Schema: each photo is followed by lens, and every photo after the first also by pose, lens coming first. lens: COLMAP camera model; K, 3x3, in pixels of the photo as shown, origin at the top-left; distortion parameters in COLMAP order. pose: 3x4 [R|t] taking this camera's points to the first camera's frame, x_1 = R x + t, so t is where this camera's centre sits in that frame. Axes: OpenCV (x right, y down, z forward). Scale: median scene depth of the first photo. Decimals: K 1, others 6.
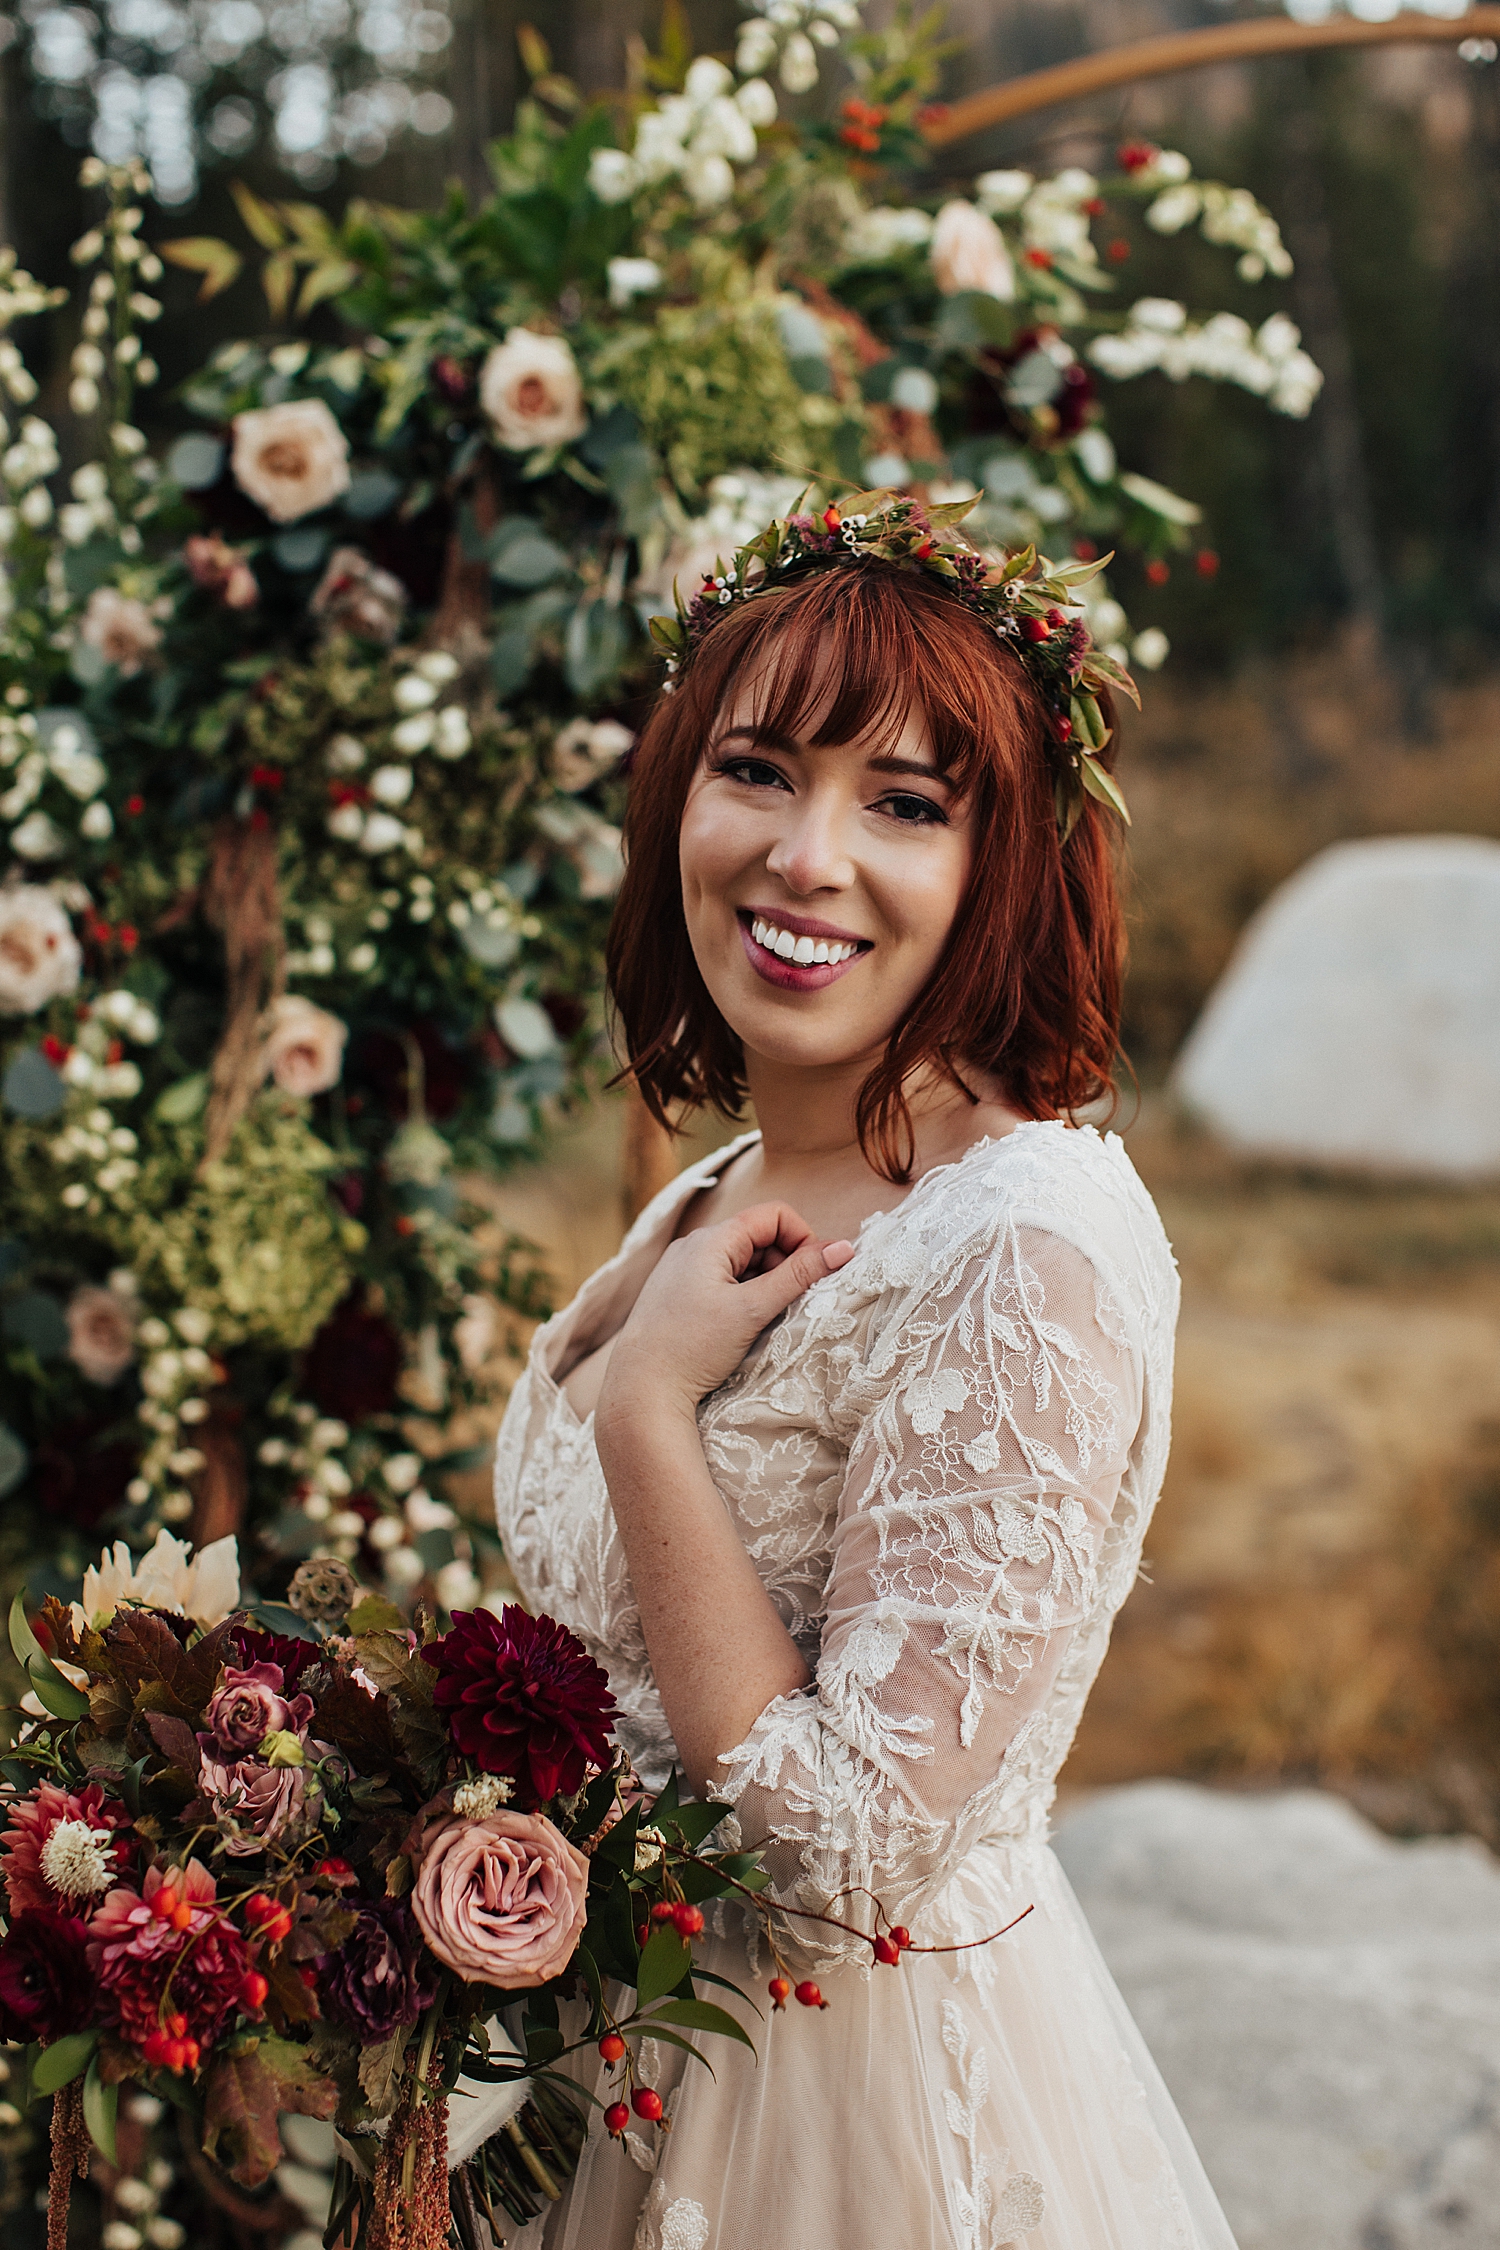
lens RADIAL K [[3280.1, 0, 750.0], [0, 3280.1, 1125.0], [0, 0, 1]] dist [-0.166328, -0.035744]
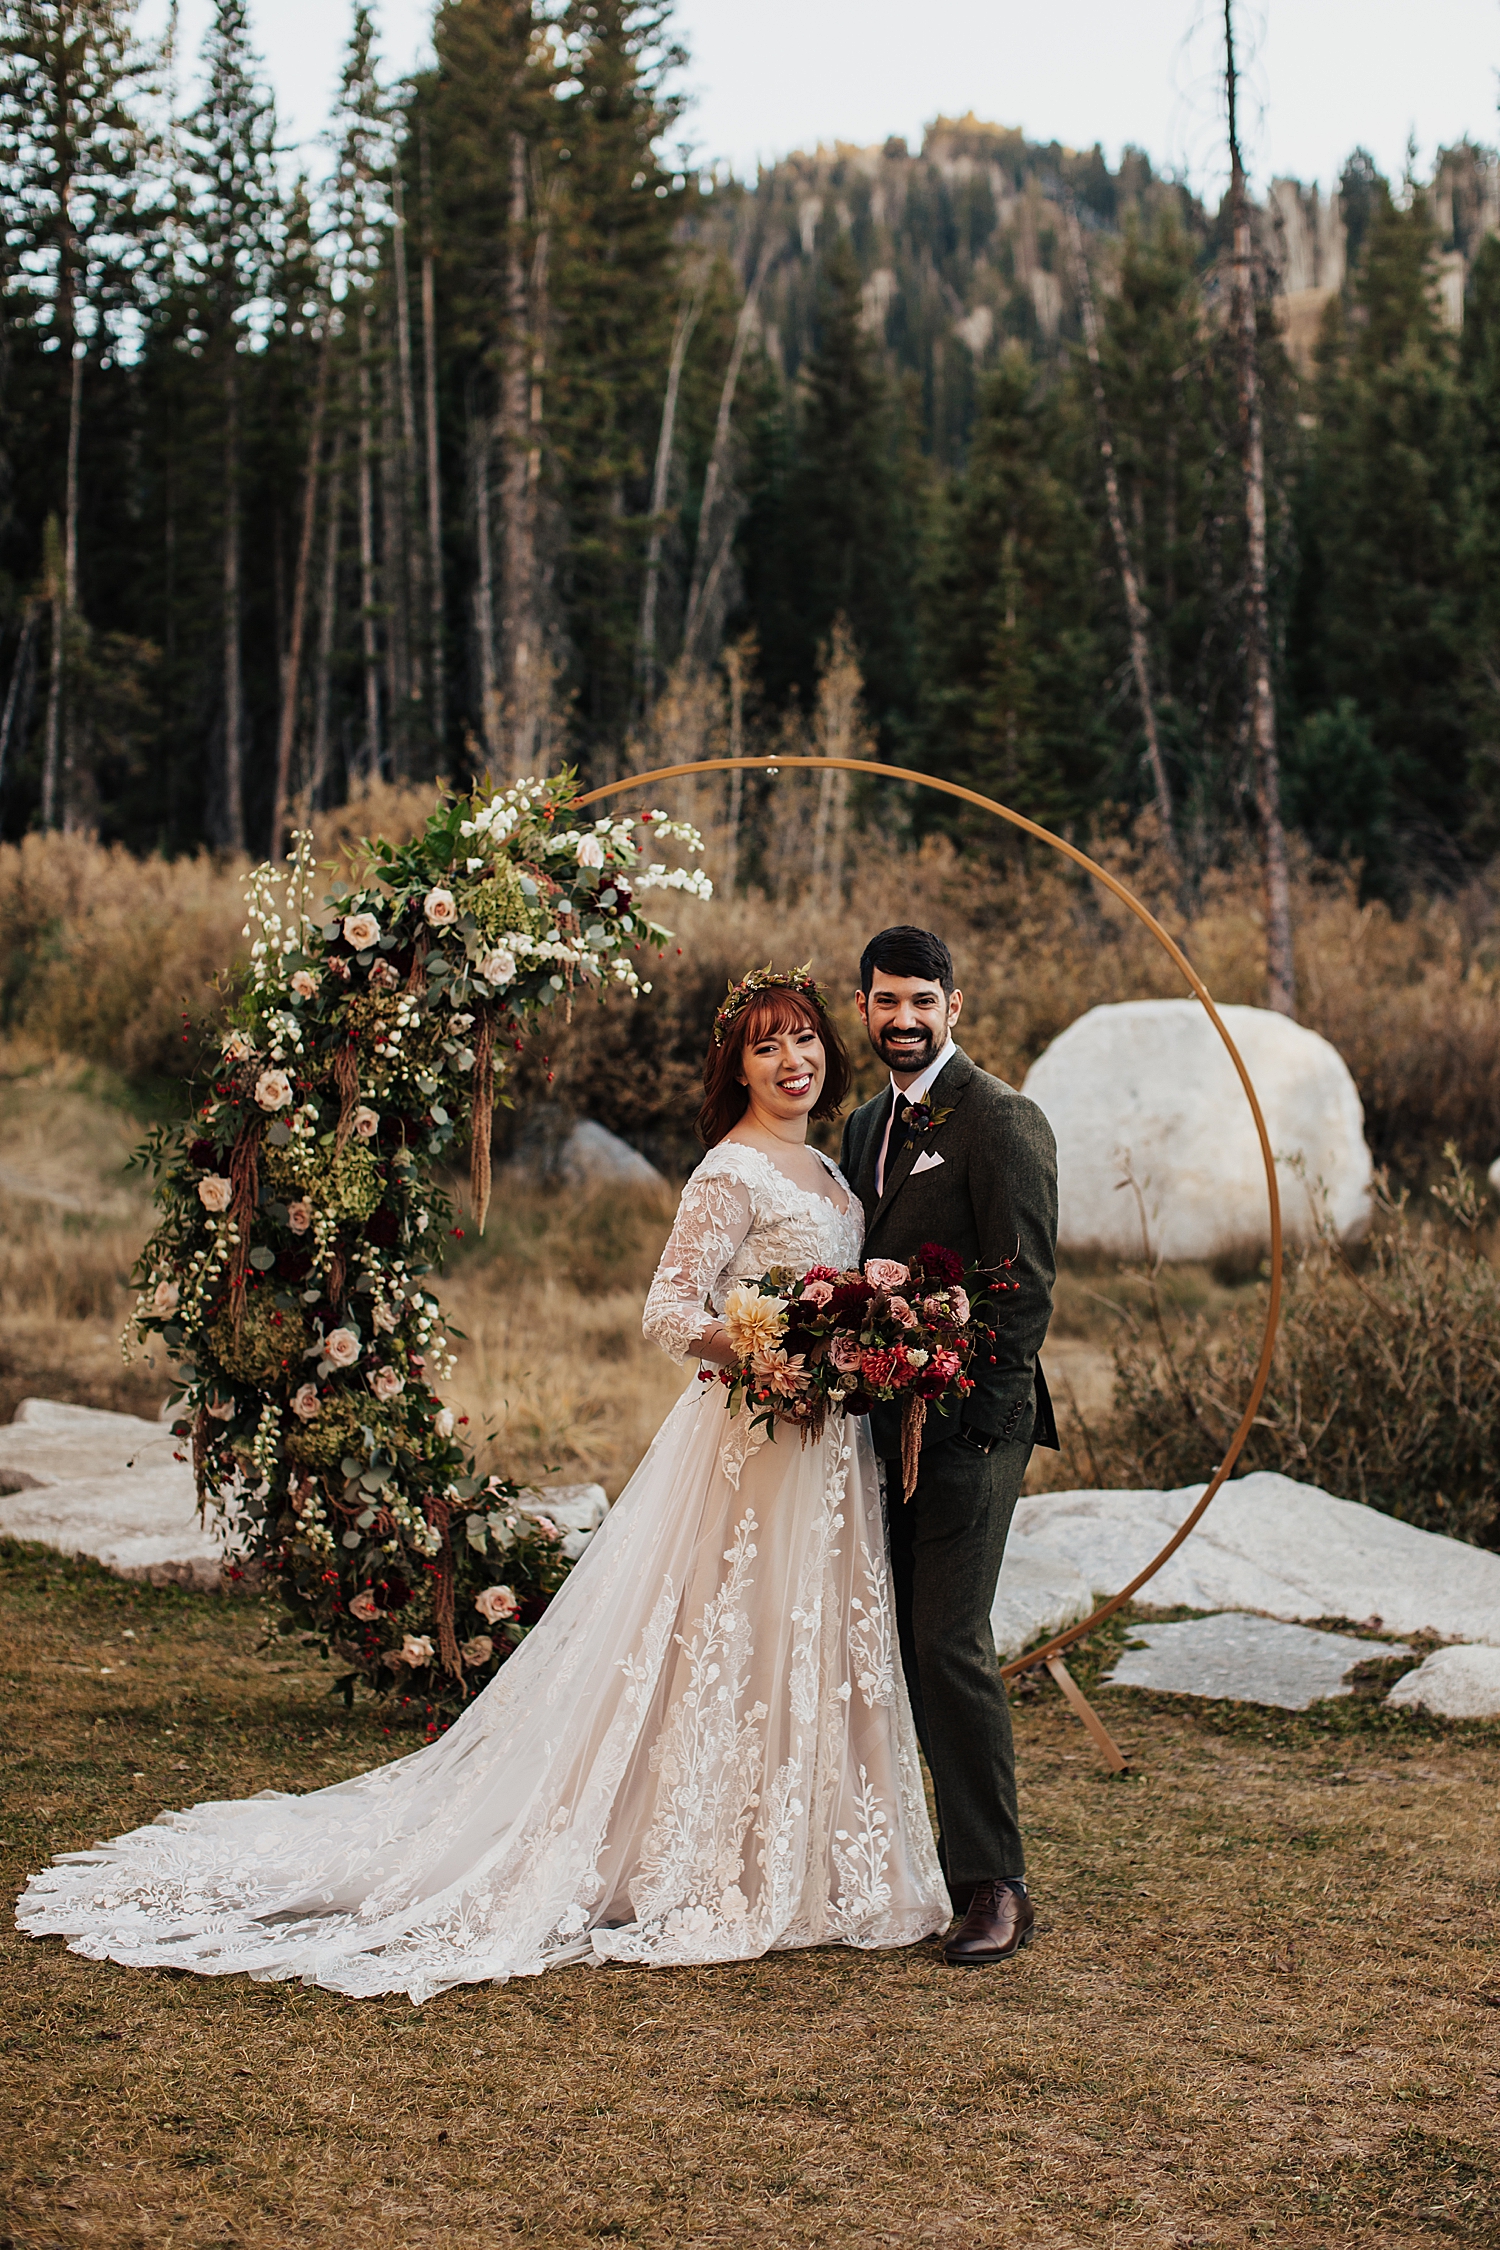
lens RADIAL K [[3280.1, 0, 750.0], [0, 3280.1, 1125.0], [0, 0, 1]] dist [-0.166328, -0.035744]
pose [[0.999871, -0.006745, 0.014551, 0.176928], [0.007345, 0.999109, -0.041561, 0.108829], [-0.014258, 0.041663, 0.999030, -2.057767]]
